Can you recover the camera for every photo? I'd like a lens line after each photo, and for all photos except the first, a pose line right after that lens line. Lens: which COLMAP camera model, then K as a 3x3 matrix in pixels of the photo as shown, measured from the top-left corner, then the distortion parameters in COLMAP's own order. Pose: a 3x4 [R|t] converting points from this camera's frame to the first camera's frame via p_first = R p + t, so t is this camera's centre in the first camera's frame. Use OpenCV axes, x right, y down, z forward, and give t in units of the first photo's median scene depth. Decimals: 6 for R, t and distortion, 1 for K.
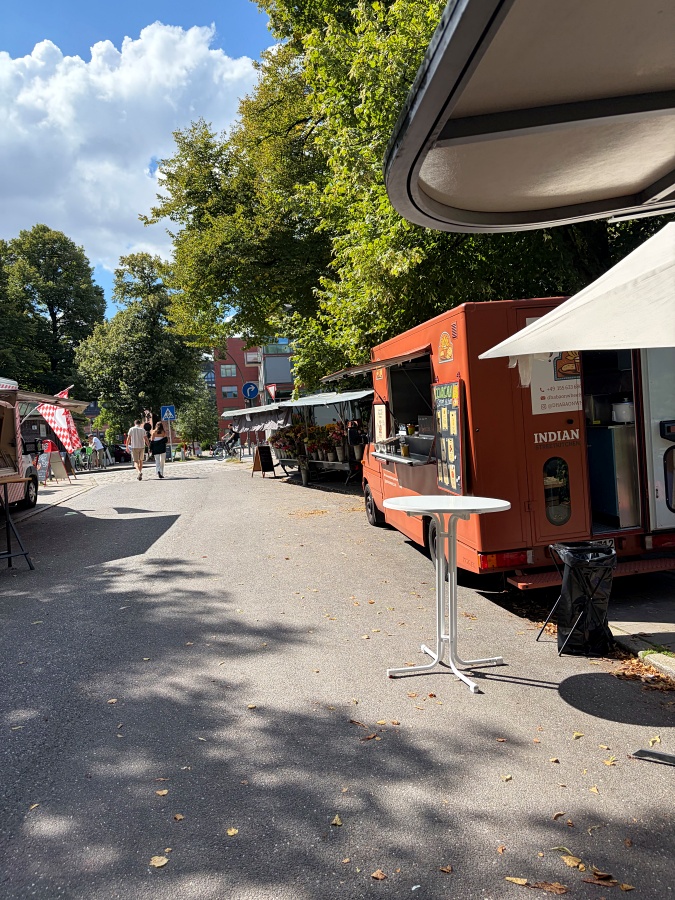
lens RADIAL K [[678.6, 0, 339.0], [0, 678.6, 449.3], [0, 0, 1]] dist [-0.002683, 0.000929]
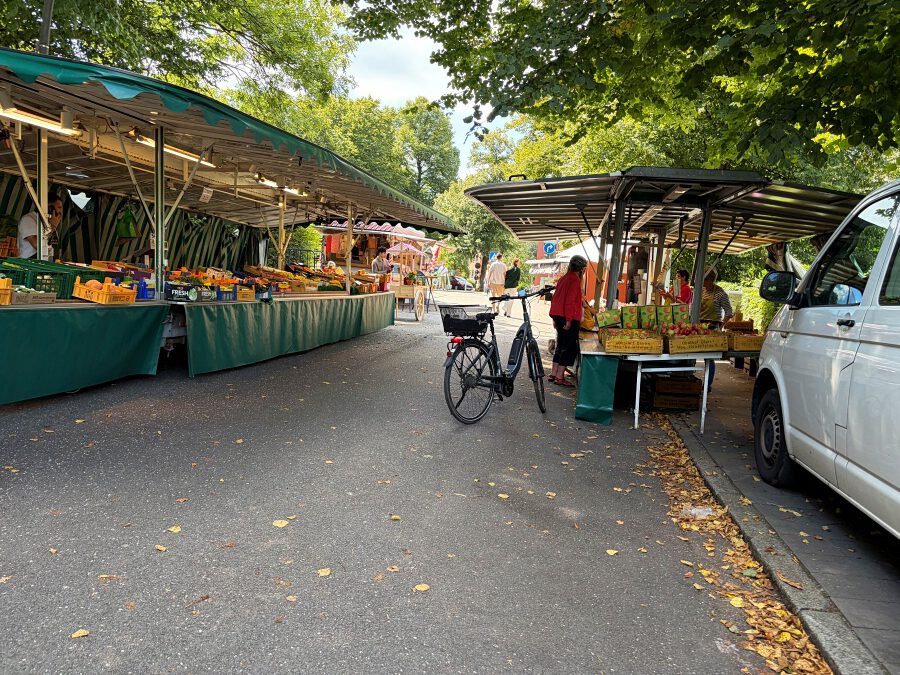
lens RADIAL K [[678.6, 0, 450.4], [0, 678.6, 339.3], [0, 0, 1]] dist [-0.002683, 0.000929]
pose [[0.942353, 0.172329, -0.286834, 0.107416], [-0.157179, 0.984702, 0.075218, 0.027014], [0.295408, -0.025797, 0.955023, -0.414828]]
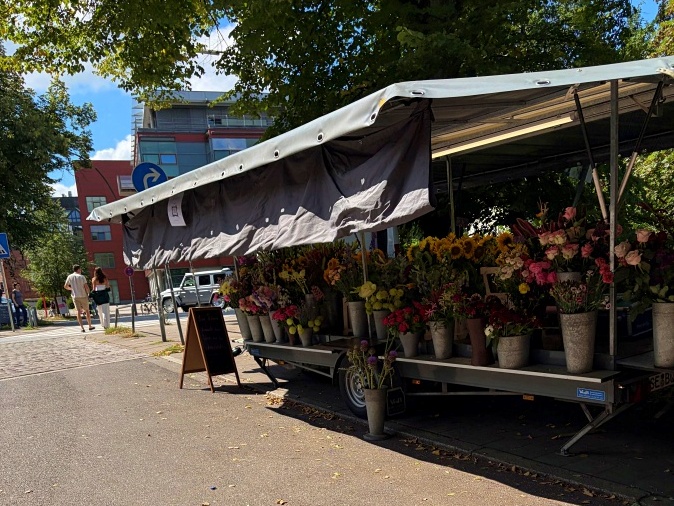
lens RADIAL K [[508.2, 0, 336.5], [0, 508.2, 253.1], [0, 0, 1]] dist [-0.002683, 0.000929]
pose [[0.977825, -0.005697, 0.209348, -0.097950], [0.023730, 0.996206, -0.083727, -0.009589], [-0.208077, 0.086838, 0.974250, 0.676425]]
